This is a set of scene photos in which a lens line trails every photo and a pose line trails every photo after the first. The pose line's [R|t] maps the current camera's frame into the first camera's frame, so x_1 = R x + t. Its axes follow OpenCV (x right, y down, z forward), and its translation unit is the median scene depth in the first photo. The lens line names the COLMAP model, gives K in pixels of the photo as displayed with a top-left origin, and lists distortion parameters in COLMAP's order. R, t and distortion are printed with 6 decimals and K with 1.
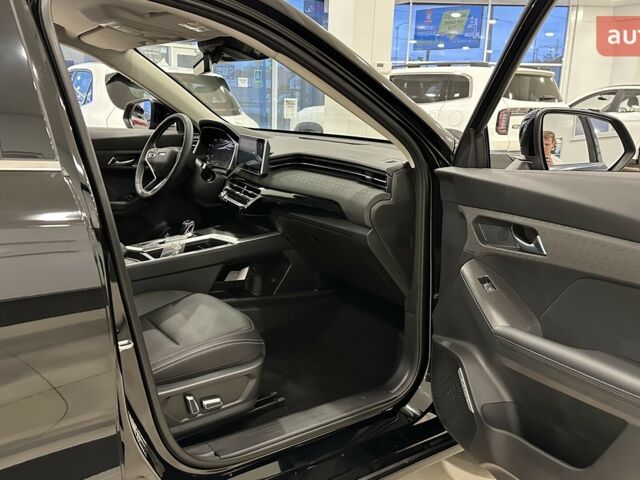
lens RADIAL K [[596.6, 0, 315.3], [0, 596.6, 240.8], [0, 0, 1]] dist [0.170953, -0.356893]
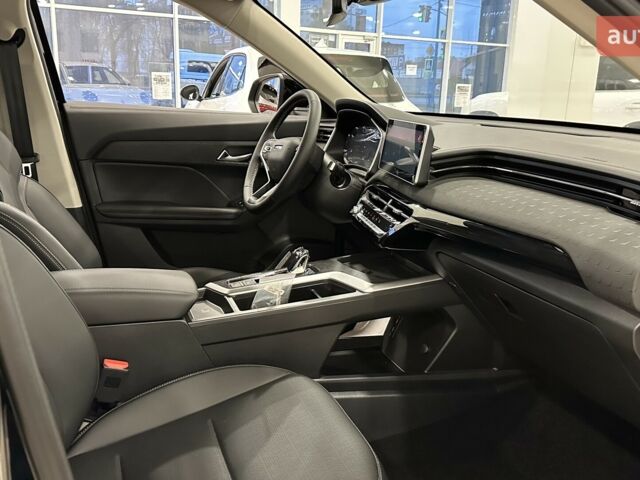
lens RADIAL K [[596.6, 0, 315.3], [0, 596.6, 240.8], [0, 0, 1]] dist [0.170953, -0.356893]
pose [[0.963913, 0.062412, -0.258799, -0.024271], [-0.059104, 0.998040, 0.020551, -0.052511], [0.259574, -0.004514, 0.965713, 0.340821]]
